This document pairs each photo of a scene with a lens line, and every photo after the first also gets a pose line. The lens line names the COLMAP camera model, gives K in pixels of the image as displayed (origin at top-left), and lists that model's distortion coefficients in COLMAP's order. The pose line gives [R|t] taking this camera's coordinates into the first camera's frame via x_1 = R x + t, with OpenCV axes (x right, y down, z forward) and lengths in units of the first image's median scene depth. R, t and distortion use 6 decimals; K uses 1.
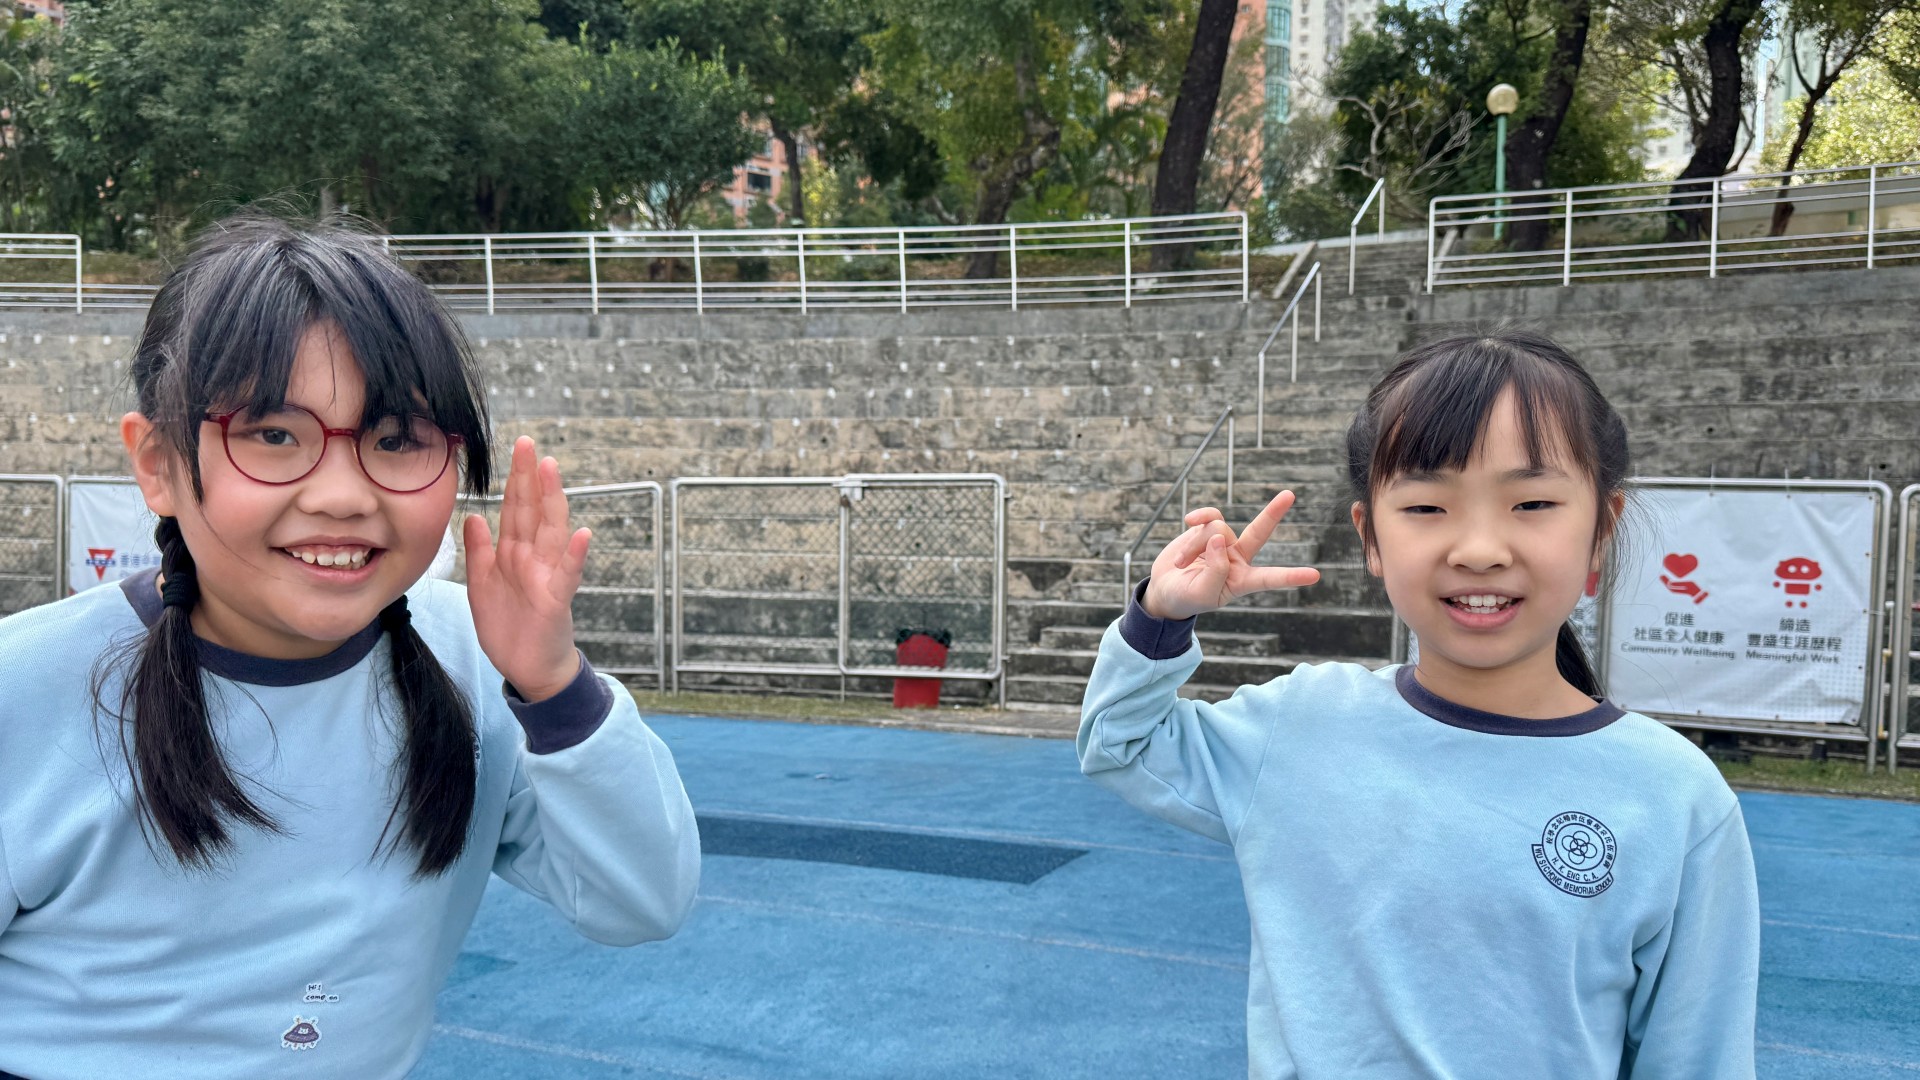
lens RADIAL K [[1343.8, 0, 959.9], [0, 1343.8, 544.1], [0, 0, 1]] dist [-0.001818, -0.000017]
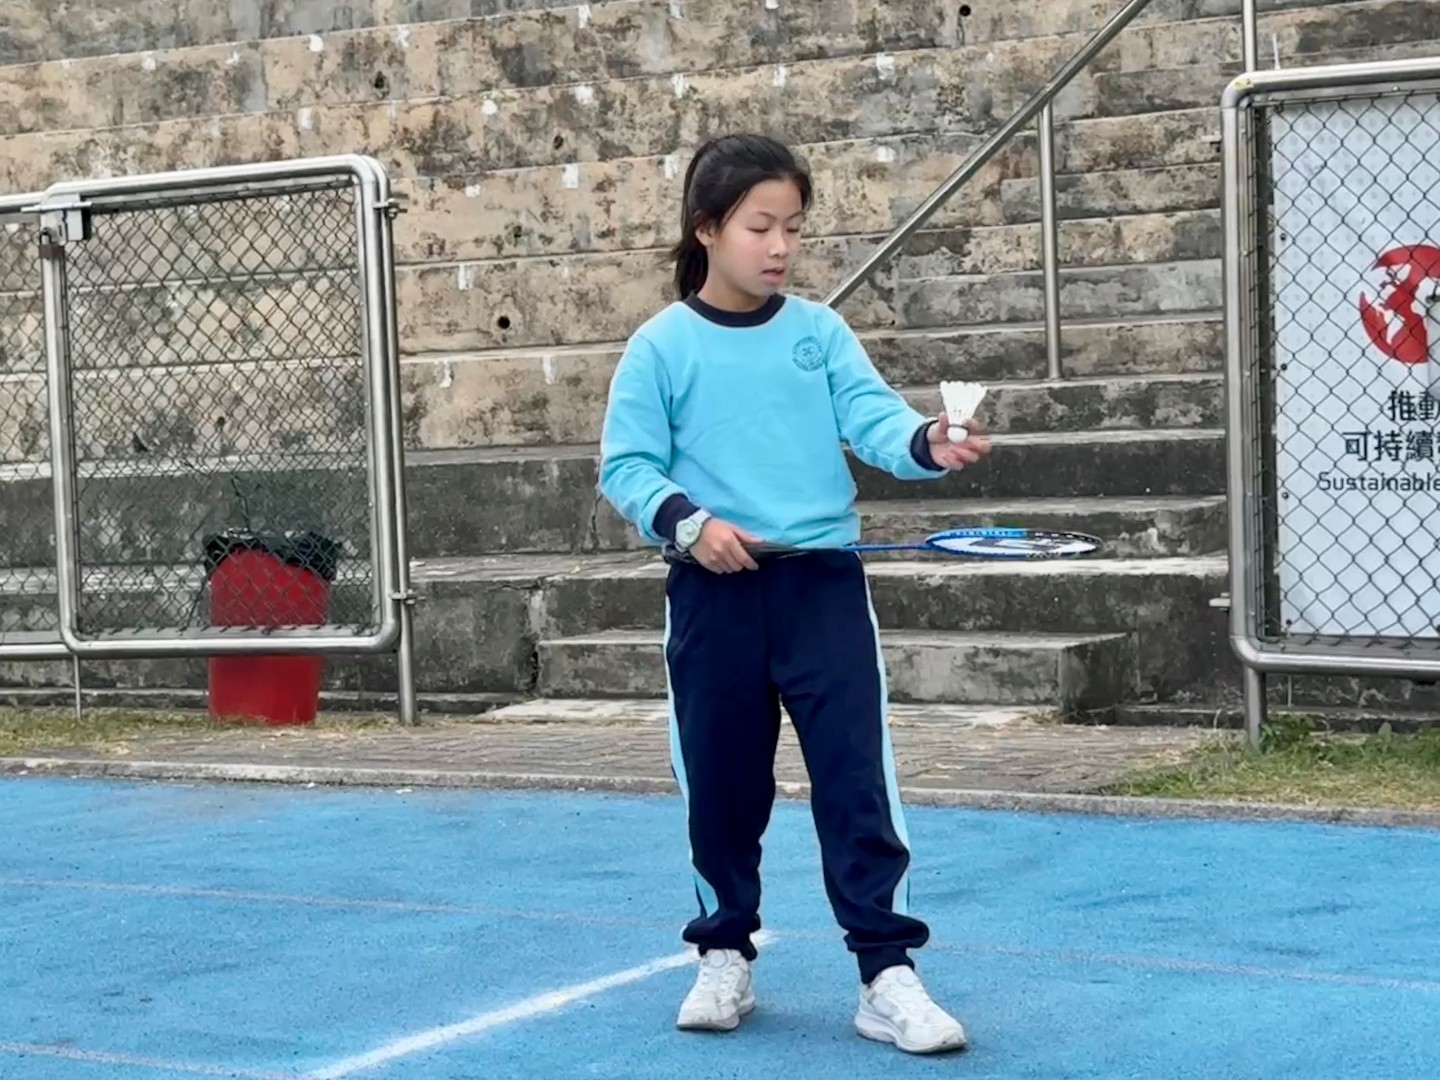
lens RADIAL K [[3407.7, 0, 719.9], [0, 3407.7, 539.2], [0, 0, 1]] dist [-0.011983, 0.000000]
pose [[0.959608, -0.055196, -0.275874, 0.320867], [0.074273, 0.995480, 0.059183, 0.009724], [0.271361, -0.077283, 0.959370, 0.017929]]
